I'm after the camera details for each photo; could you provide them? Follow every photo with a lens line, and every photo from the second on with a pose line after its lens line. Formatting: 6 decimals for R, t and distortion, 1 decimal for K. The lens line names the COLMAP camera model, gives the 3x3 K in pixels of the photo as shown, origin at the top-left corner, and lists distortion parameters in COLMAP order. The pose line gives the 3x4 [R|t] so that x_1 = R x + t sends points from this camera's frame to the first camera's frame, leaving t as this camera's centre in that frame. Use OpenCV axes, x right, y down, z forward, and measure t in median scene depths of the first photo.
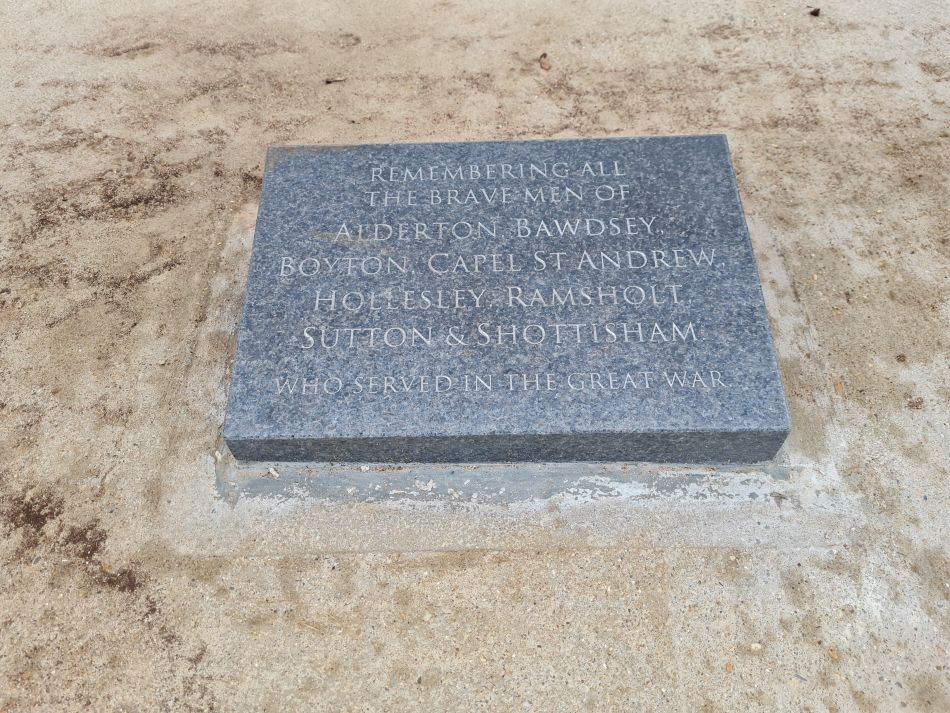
lens RADIAL K [[719.5, 0, 473.4], [0, 719.5, 353.7], [0, 0, 1]] dist [0.031340, -0.004658]
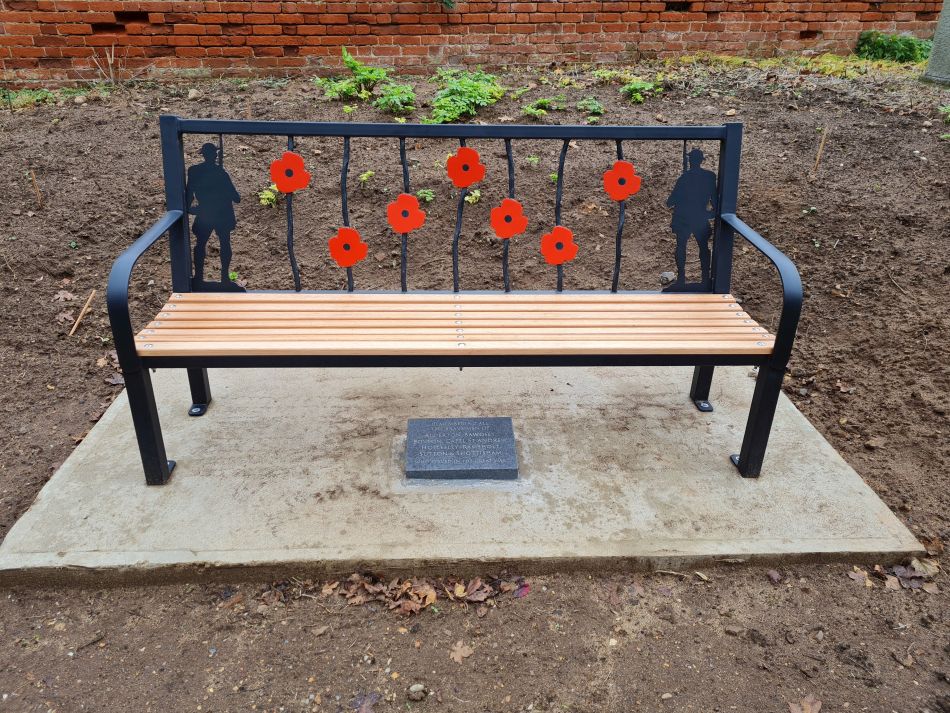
lens RADIAL K [[719.5, 0, 473.3], [0, 719.5, 347.0], [0, 0, 1]] dist [0.031340, -0.004658]
pose [[0.998599, 0.014677, 0.050841, -0.112191], [0.009601, 0.894567, -0.446830, 1.213124], [-0.052039, 0.446692, 0.893173, -2.956247]]
